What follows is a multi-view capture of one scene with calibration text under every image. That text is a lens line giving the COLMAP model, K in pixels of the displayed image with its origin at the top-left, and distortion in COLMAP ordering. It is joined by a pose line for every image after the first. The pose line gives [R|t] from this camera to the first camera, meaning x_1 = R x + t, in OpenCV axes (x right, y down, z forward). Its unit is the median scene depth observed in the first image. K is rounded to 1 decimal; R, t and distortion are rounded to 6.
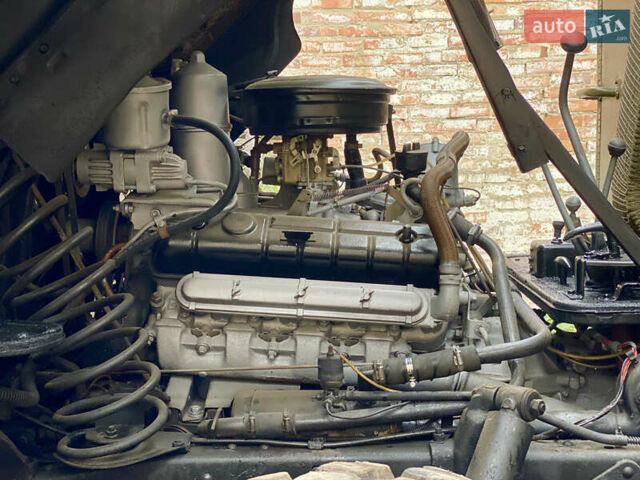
lens RADIAL K [[1212.8, 0, 367.1], [0, 1212.8, 240.3], [0, 0, 1]] dist [0.289618, -0.138070]
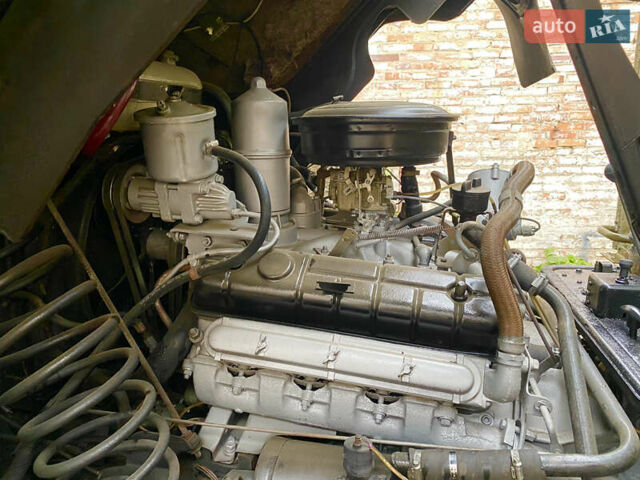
lens RADIAL K [[561.1, 0, 320.0], [0, 561.1, 240.0], [0, 0, 1]] dist [0.049279, -0.009810]
pose [[0.977844, 0.058620, -0.200959, 0.013189], [-0.033478, 0.991427, 0.126298, -0.085496], [0.206640, -0.116772, 0.971424, 0.570088]]
